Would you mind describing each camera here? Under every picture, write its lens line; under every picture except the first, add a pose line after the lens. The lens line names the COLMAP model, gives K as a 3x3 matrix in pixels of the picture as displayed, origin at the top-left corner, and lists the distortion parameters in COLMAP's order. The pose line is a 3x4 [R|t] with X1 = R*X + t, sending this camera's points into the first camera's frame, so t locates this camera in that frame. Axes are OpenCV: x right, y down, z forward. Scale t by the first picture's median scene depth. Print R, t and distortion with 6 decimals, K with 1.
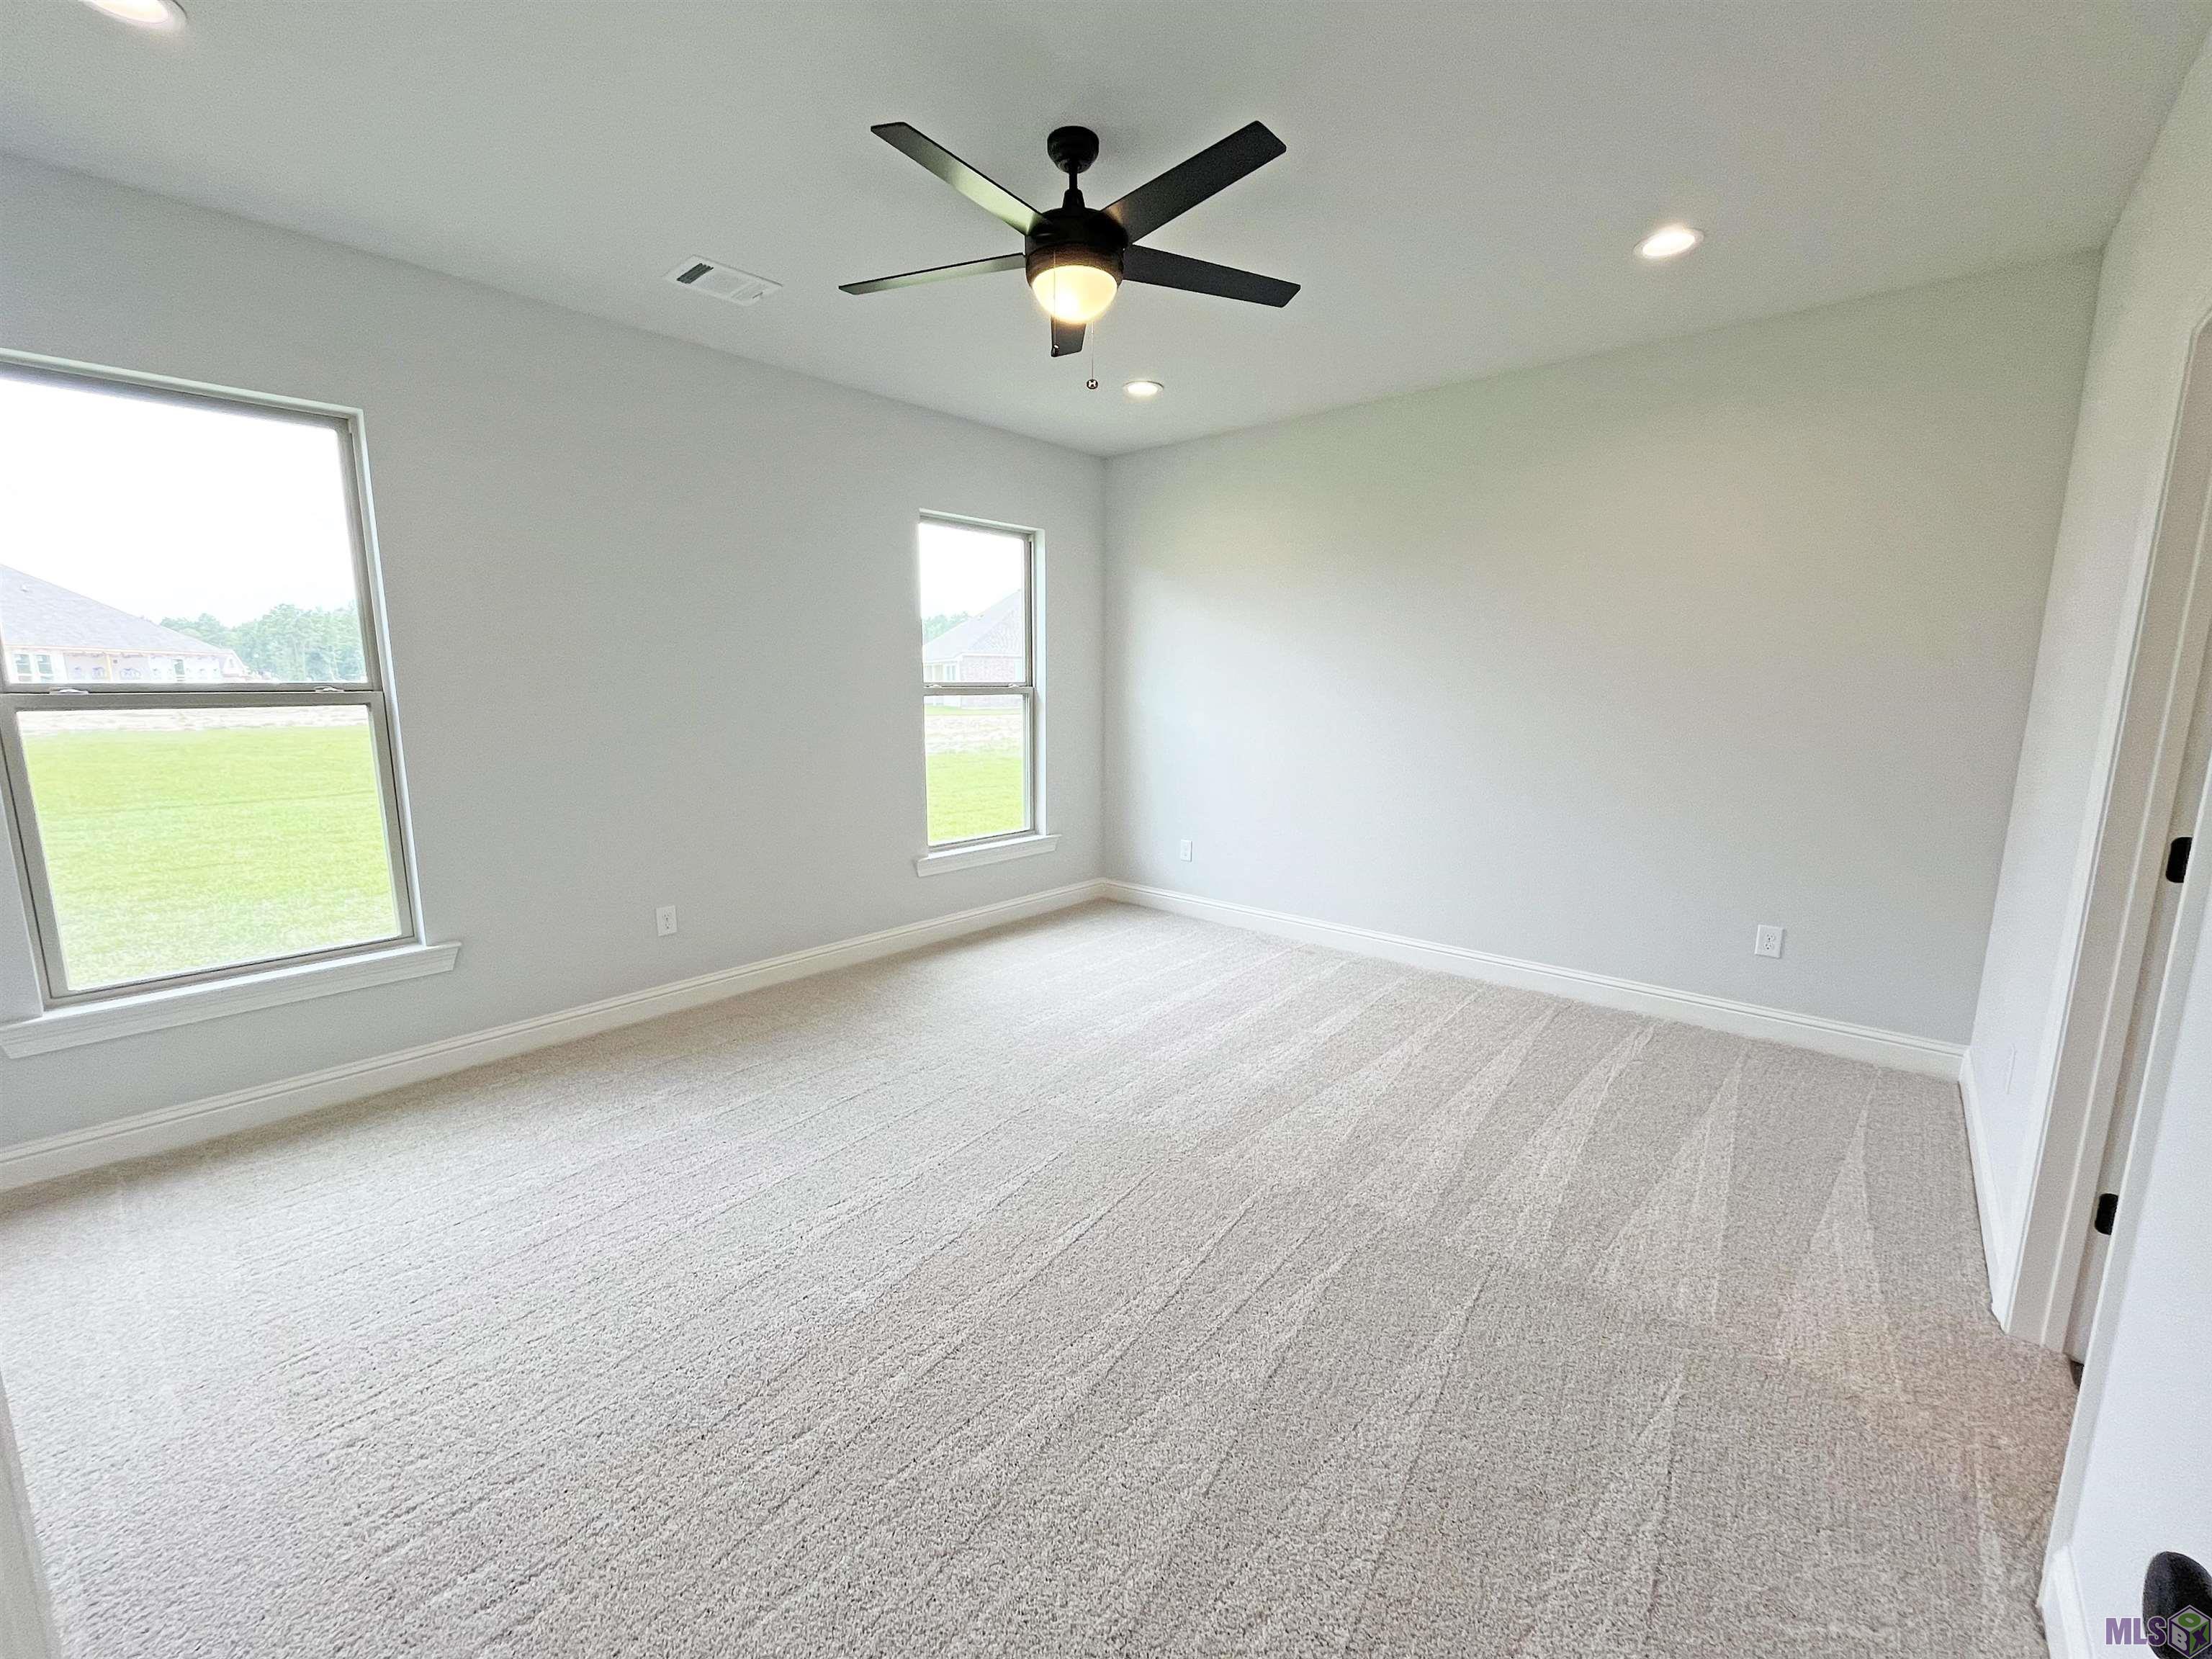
lens RADIAL K [[946.7, 0, 1107.1], [0, 946.7, 846.6], [0, 0, 1]] dist [-0.001242, -0.000168]
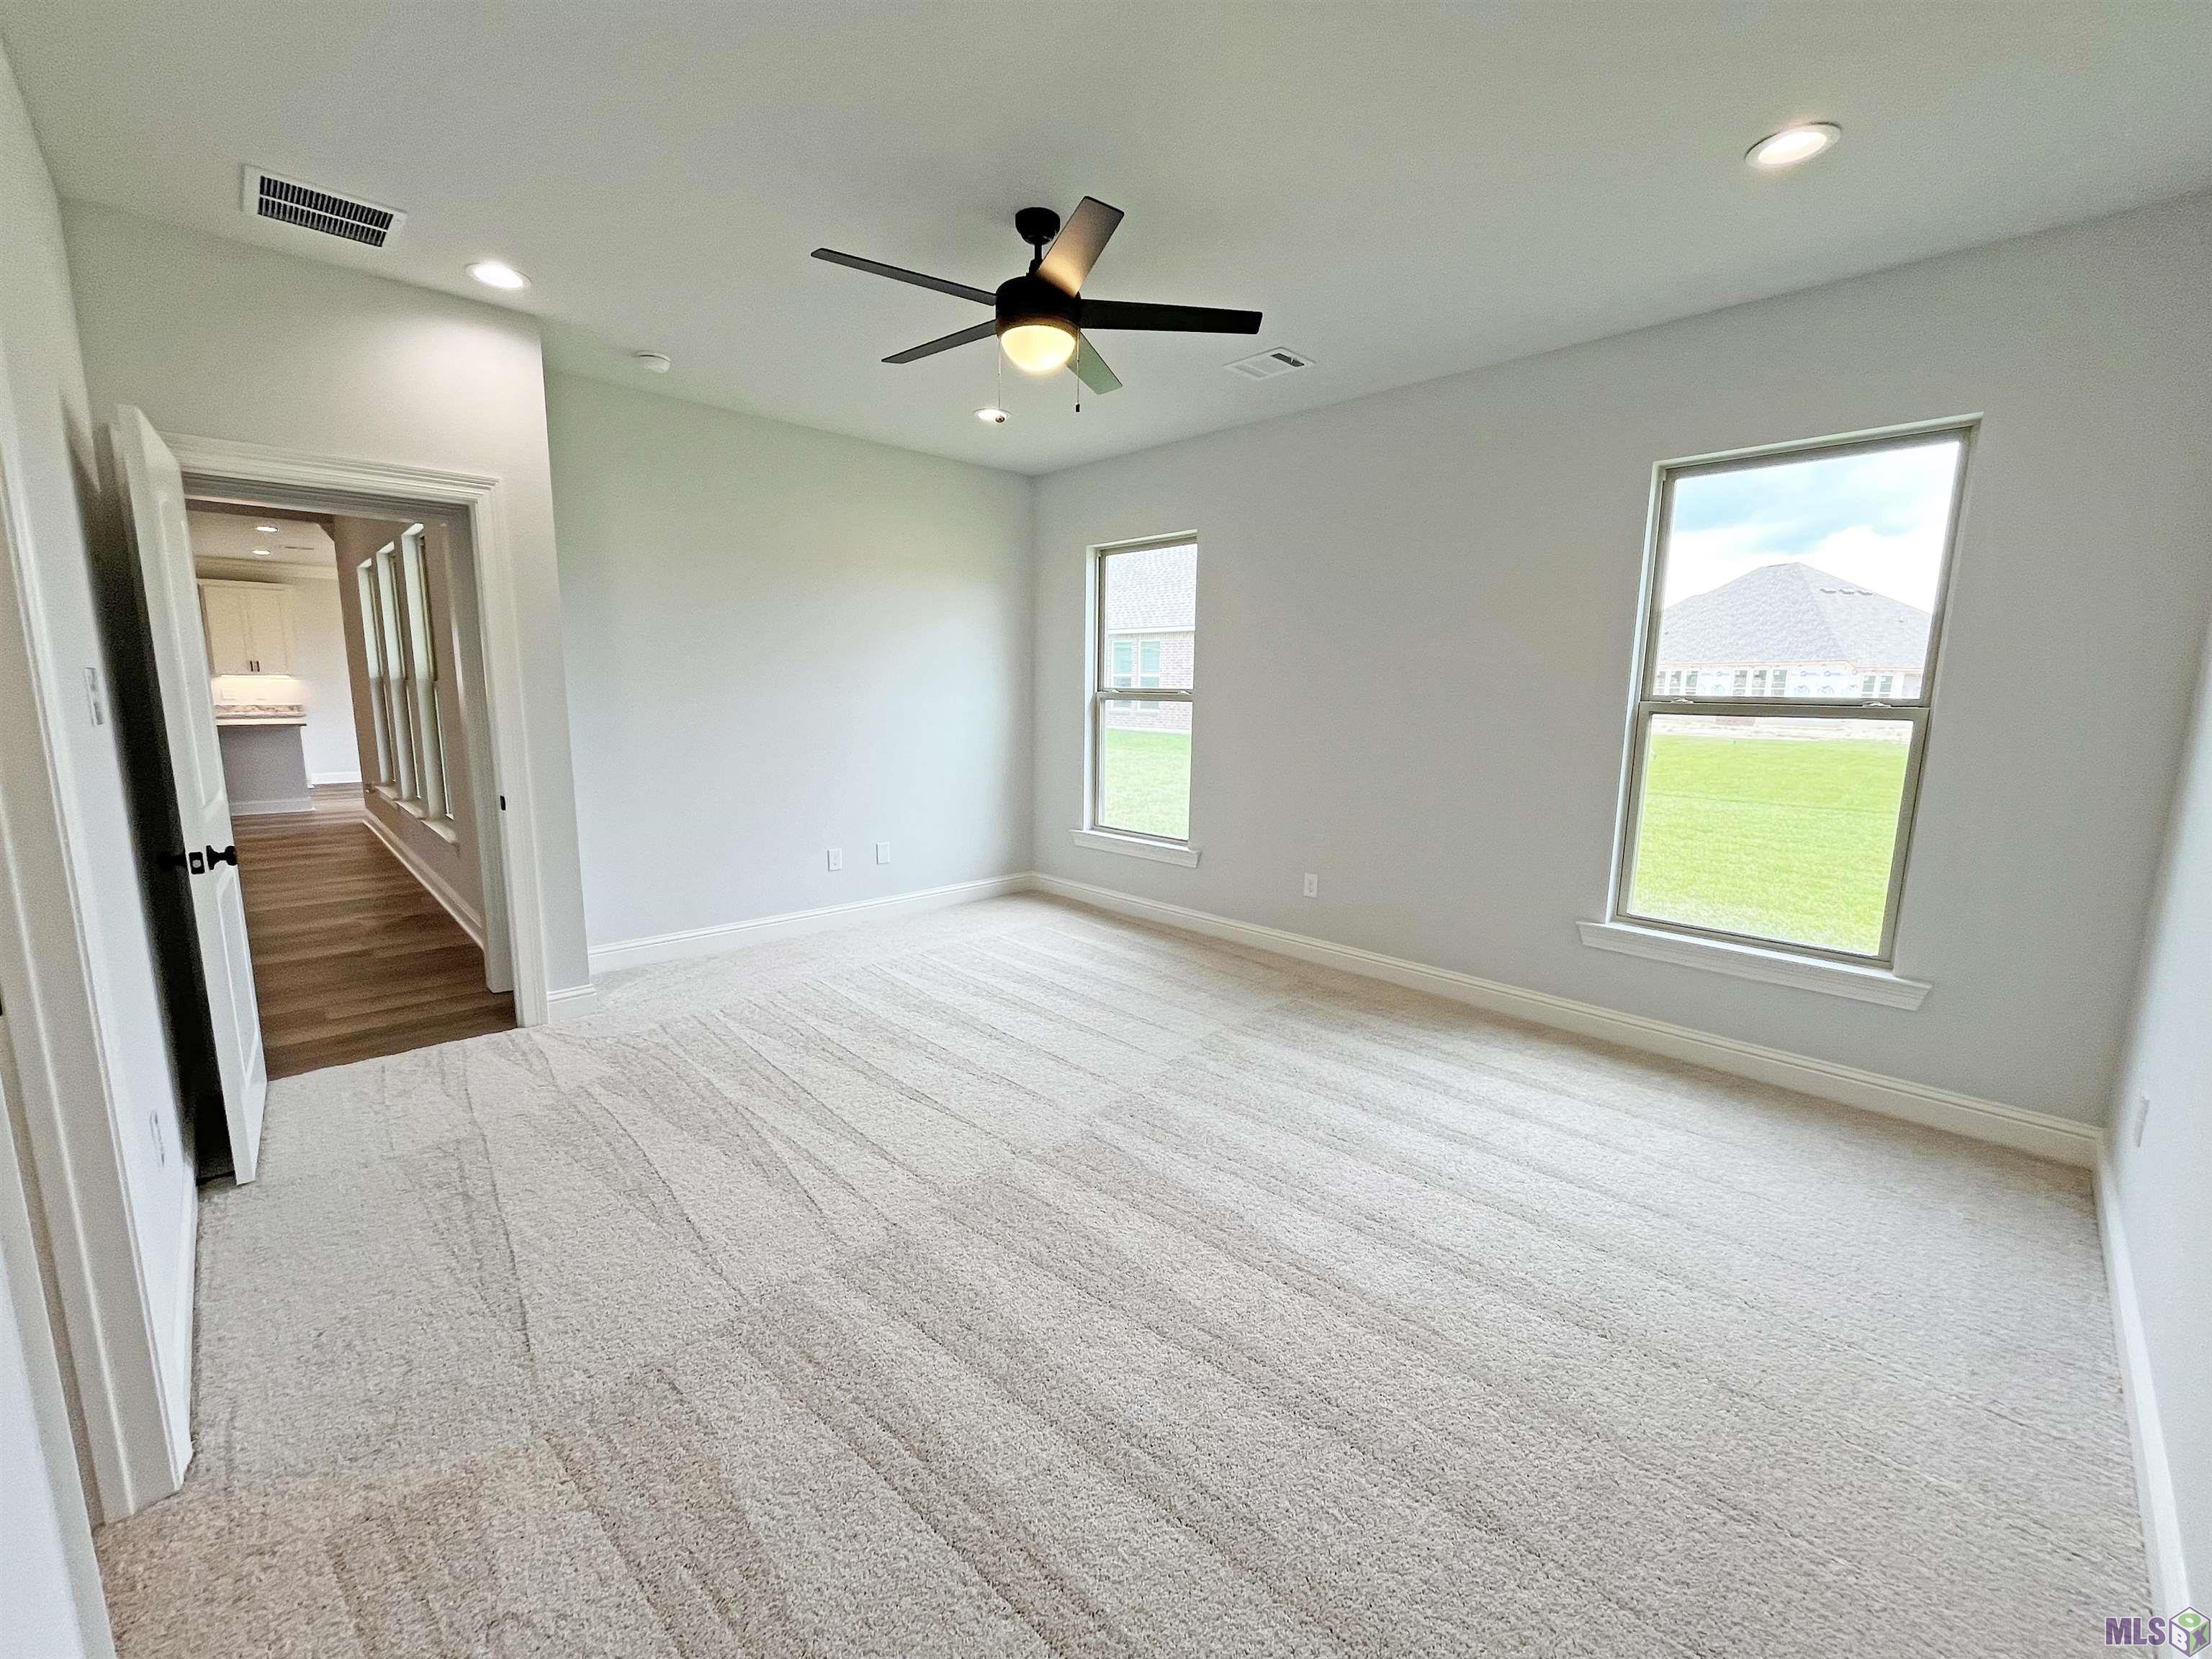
lens RADIAL K [[894.1, 0, 1101.0], [0, 894.1, 826.2], [0, 0, 1]] dist [-0.002597, -0.000098]
pose [[-0.095249, 0.155909, -0.983168, 0.472681], [-0.186301, 0.967416, 0.171460, -0.099147], [0.977865, 0.199496, -0.063100, 0.551443]]
